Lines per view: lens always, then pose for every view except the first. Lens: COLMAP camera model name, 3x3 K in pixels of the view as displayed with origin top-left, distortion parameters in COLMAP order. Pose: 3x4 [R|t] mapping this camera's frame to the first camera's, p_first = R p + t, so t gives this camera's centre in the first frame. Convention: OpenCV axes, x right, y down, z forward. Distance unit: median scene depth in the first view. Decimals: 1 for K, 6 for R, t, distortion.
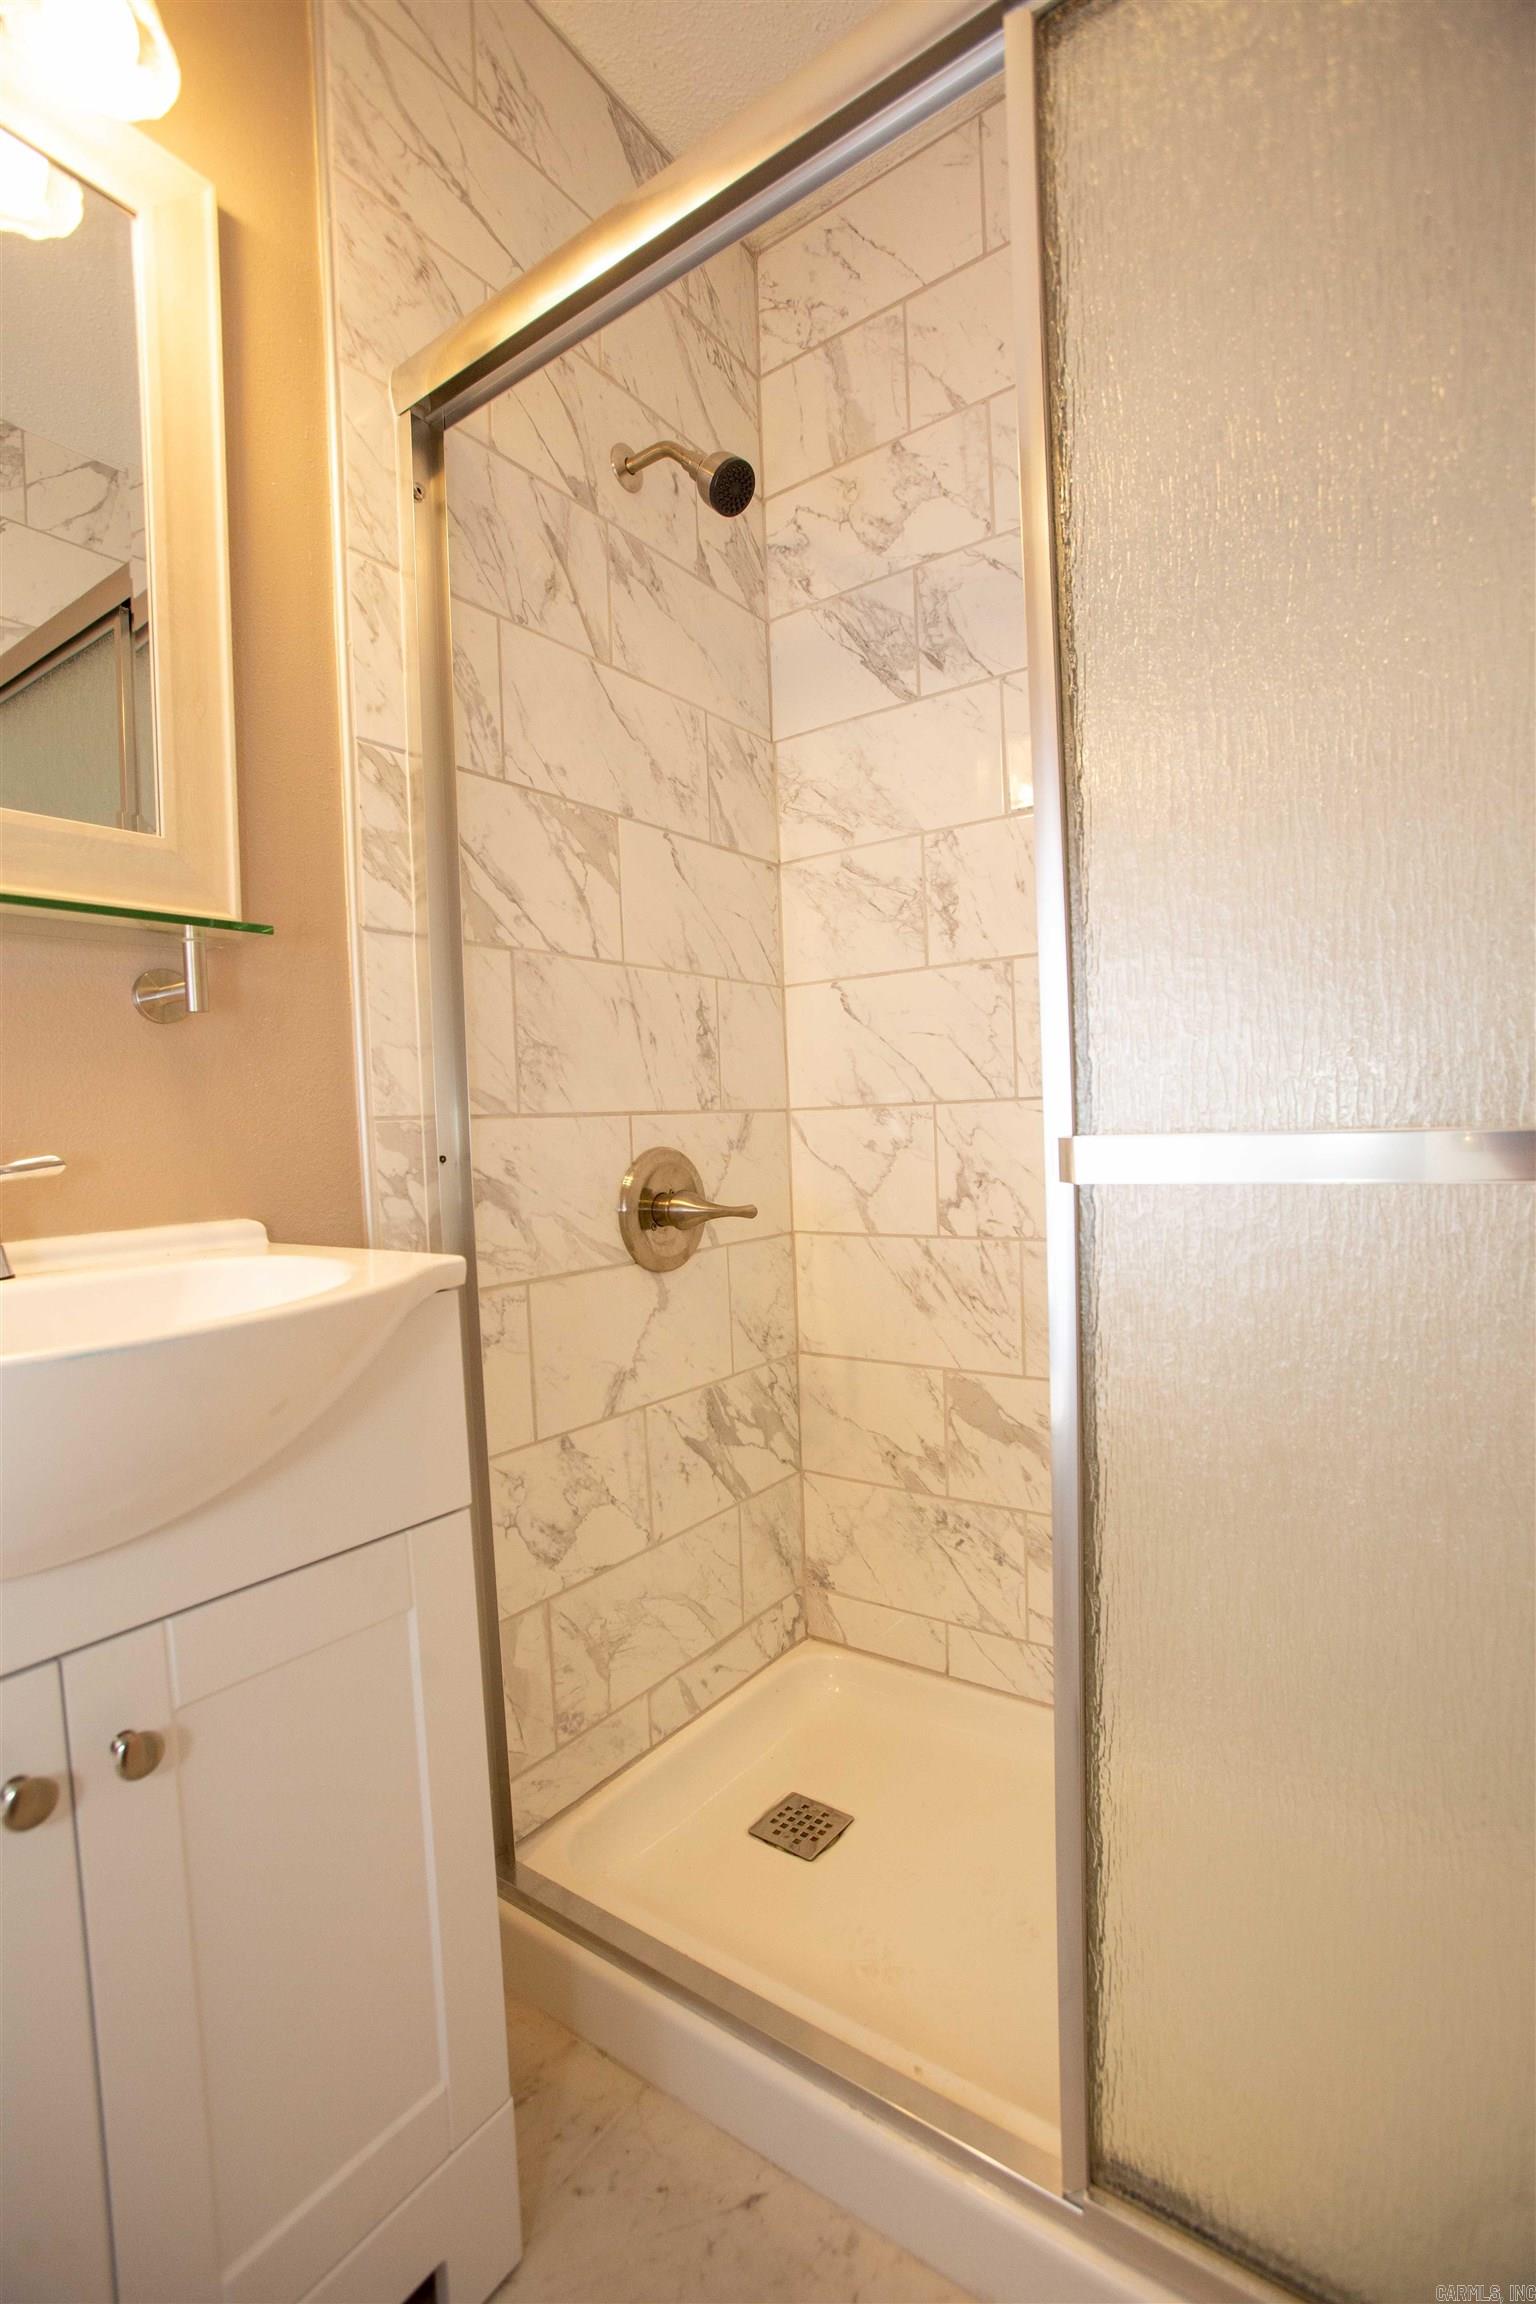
lens RADIAL K [[1073.9, 0, 774.8], [0, 1073.9, 1174.9], [0, 0, 1]] dist [-0.068718, 0.024900]
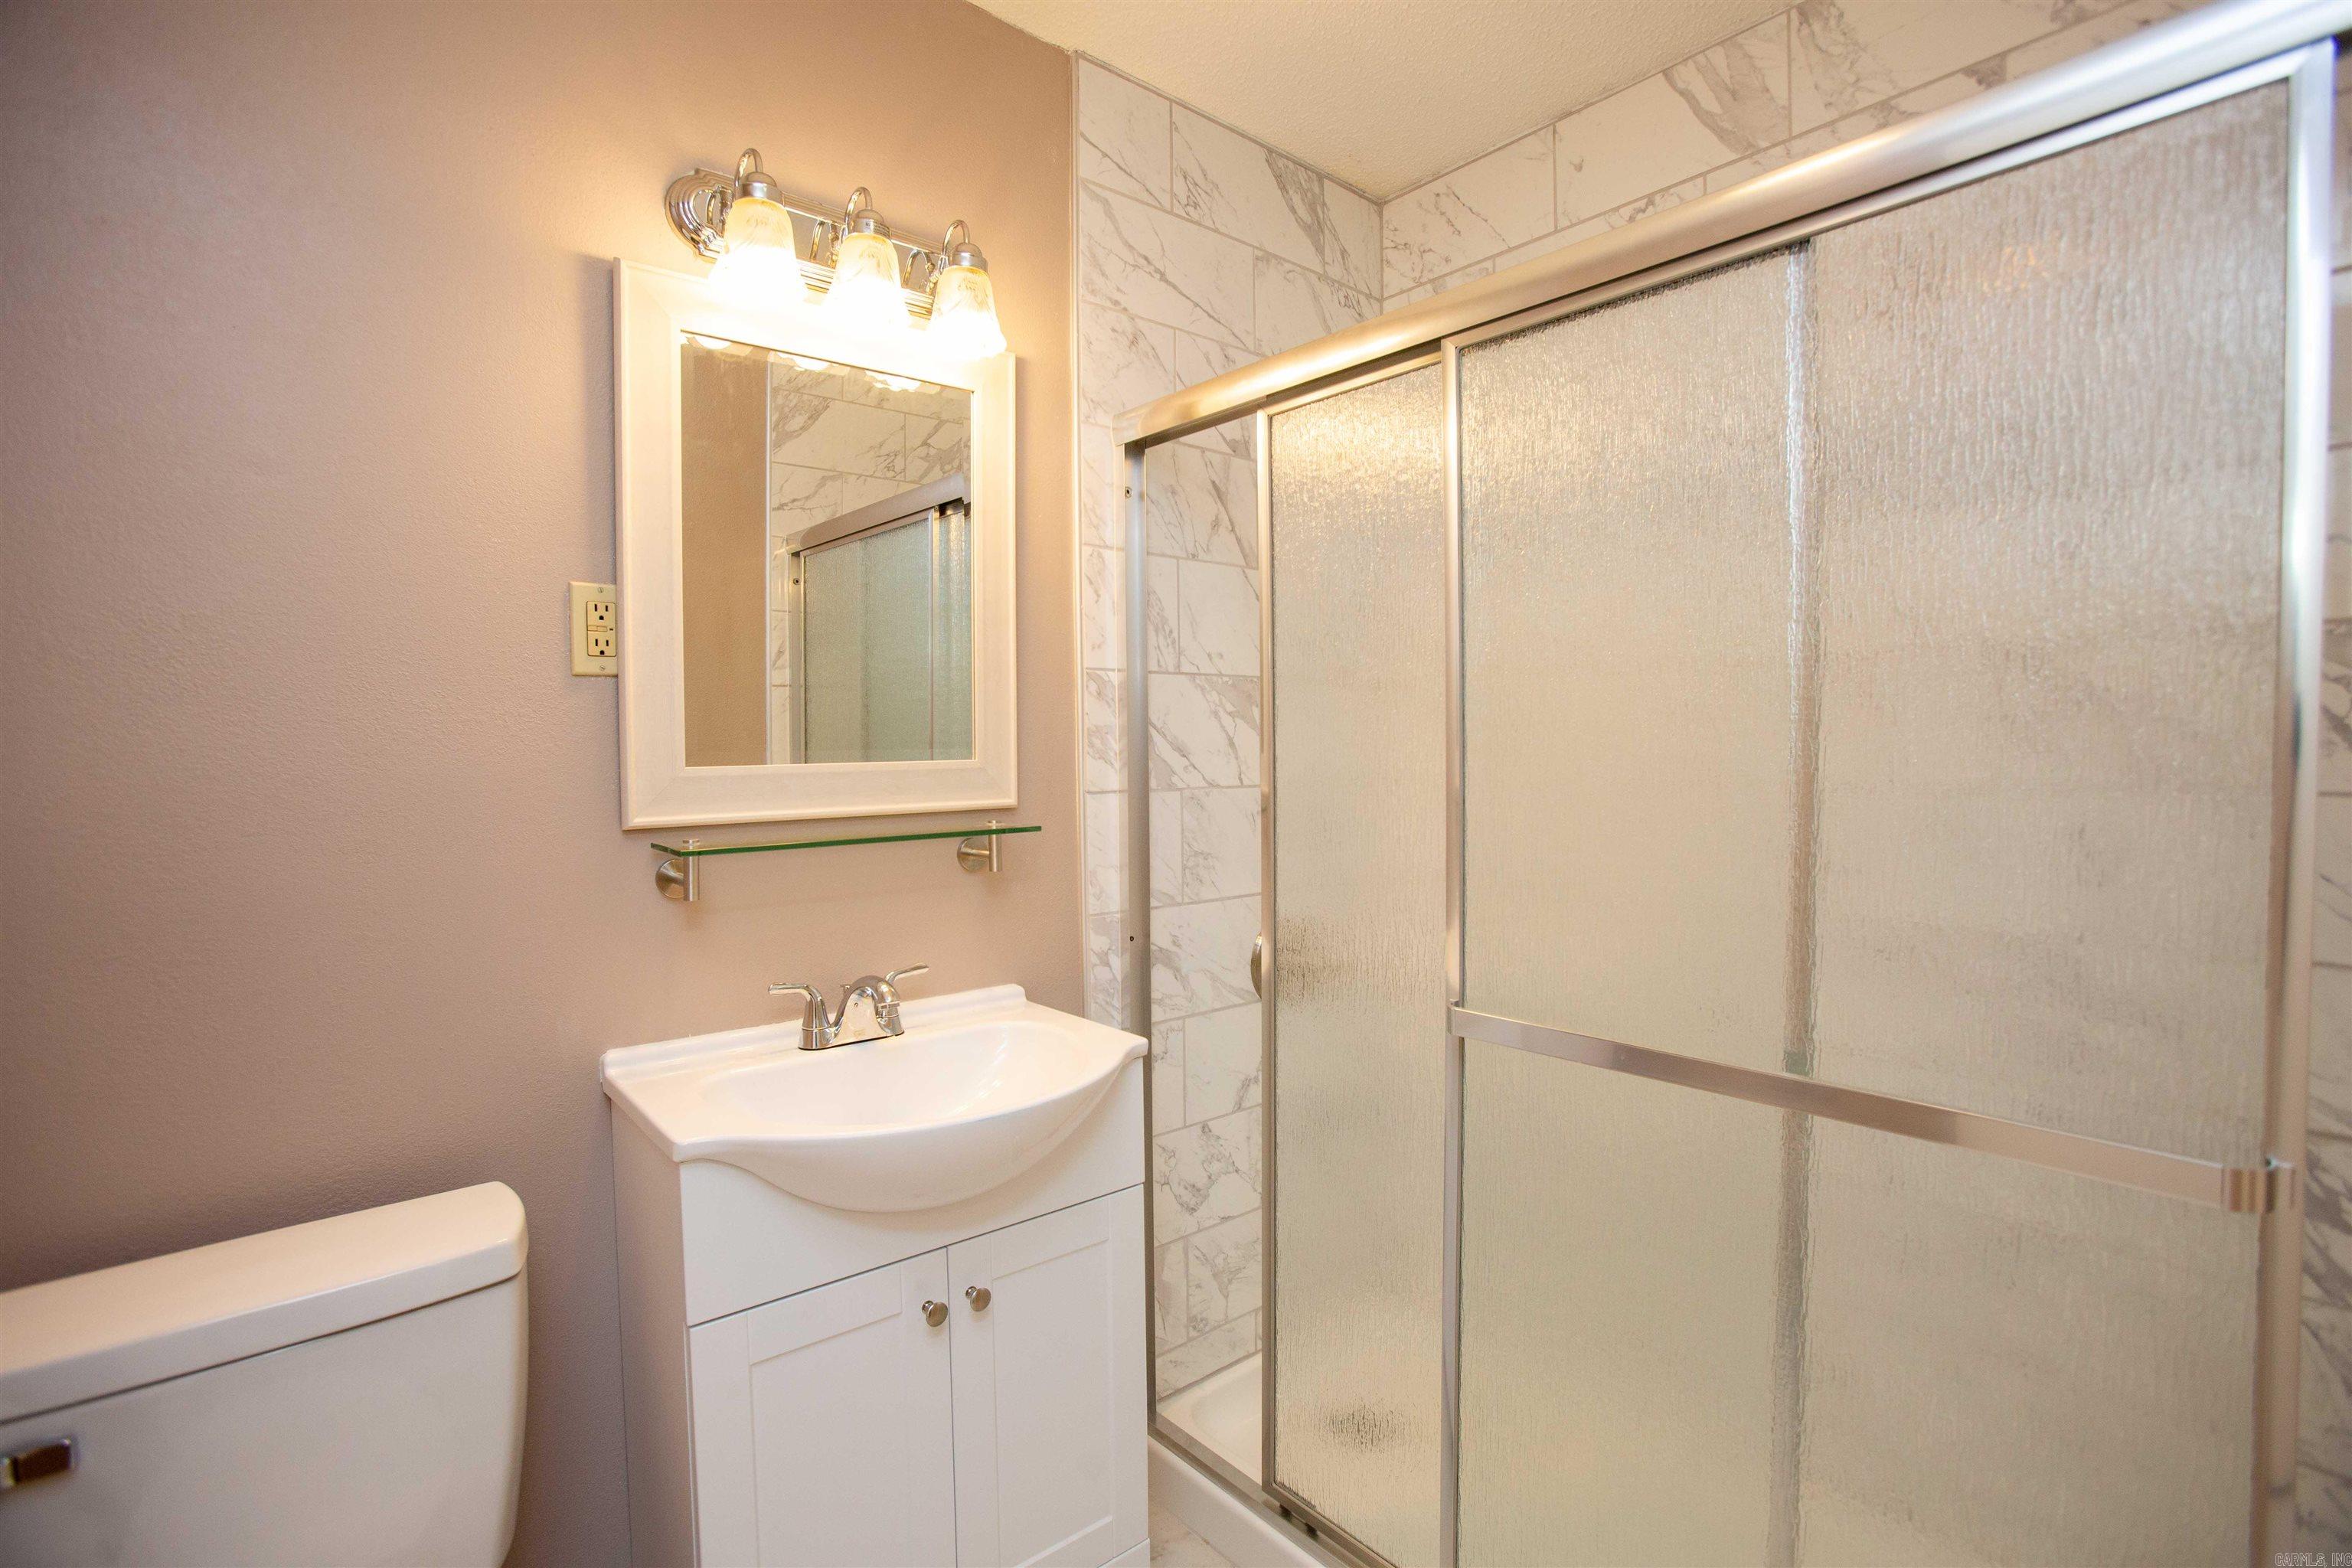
lens RADIAL K [[1096.3, 0, 1156.2], [0, 1096.3, 785.7], [0, 0, 1]] dist [-0.068718, 0.024900]
pose [[0.966213, 0.036755, -0.255112, 0.099351], [-0.037267, 0.999301, 0.002831, -0.216670], [0.255038, 0.006772, 0.966907, -0.445513]]
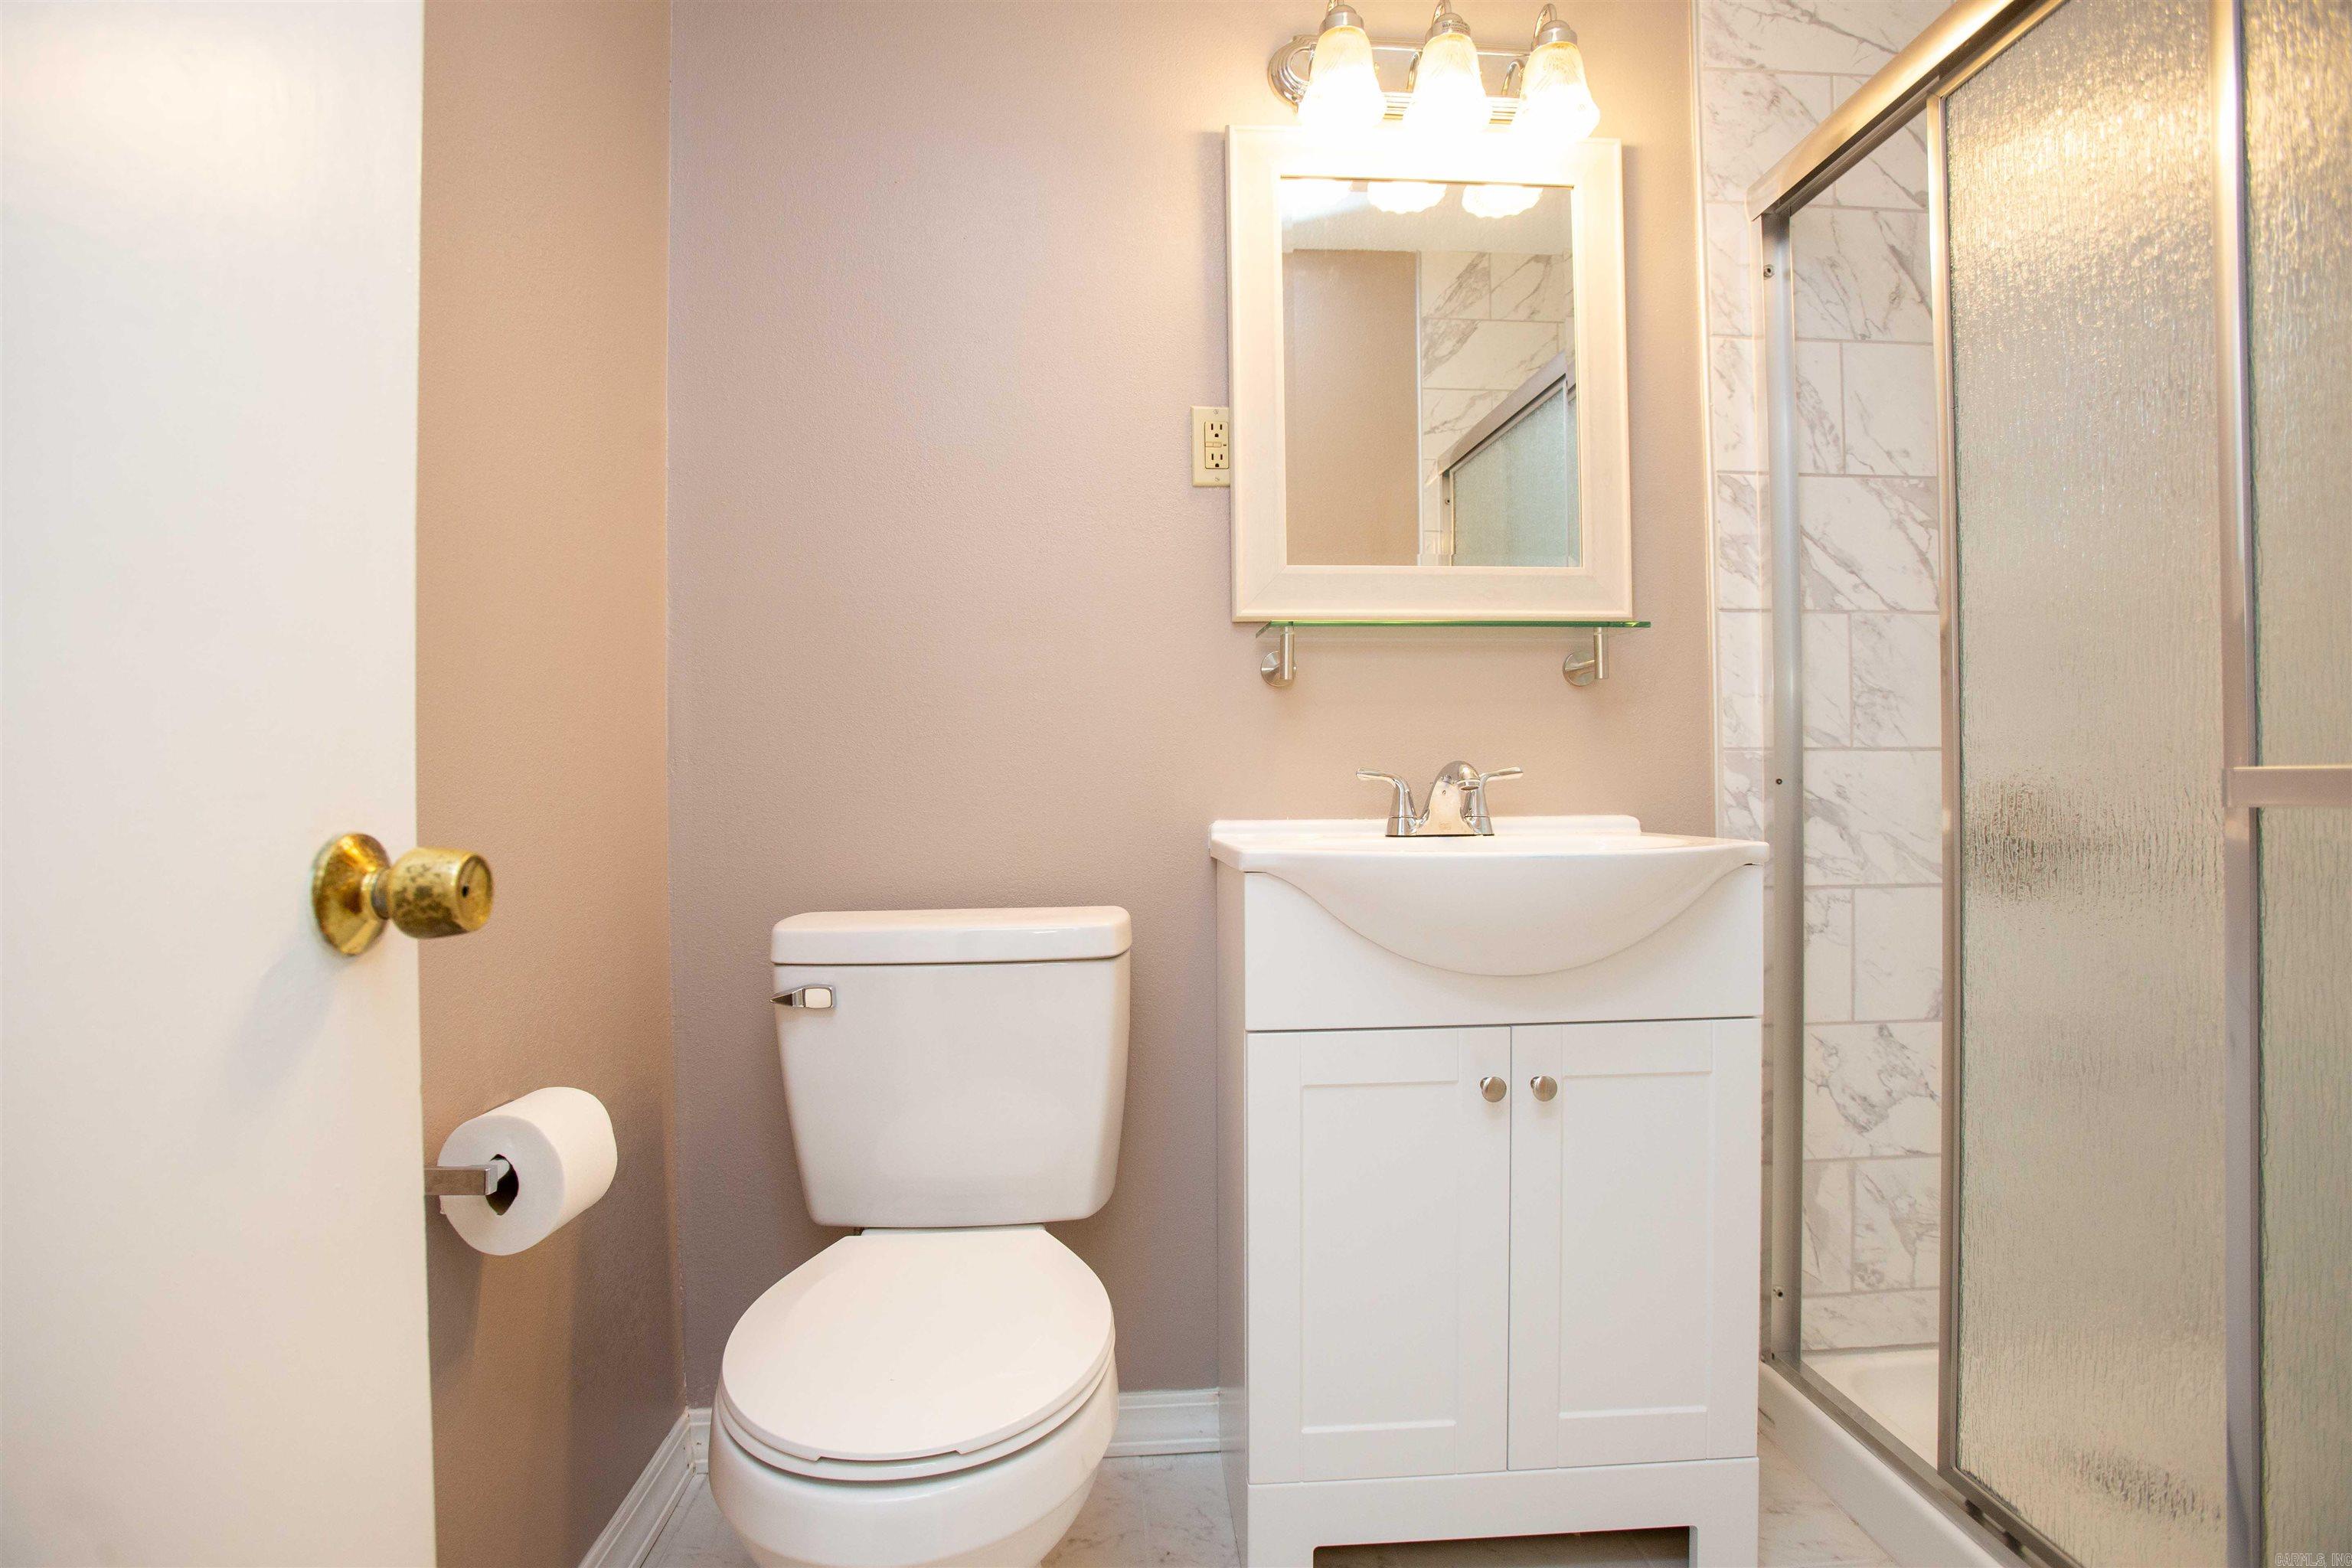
lens RADIAL K [[1096.3, 0, 1147.3], [0, 1096.3, 788.8], [0, 0, 1]] dist [-0.068718, 0.024900]
pose [[0.623375, 0.032413, -0.781251, 0.209327], [-0.050181, 0.998739, 0.001396, 0.027938], [0.780311, 0.038334, 0.624216, -0.373525]]
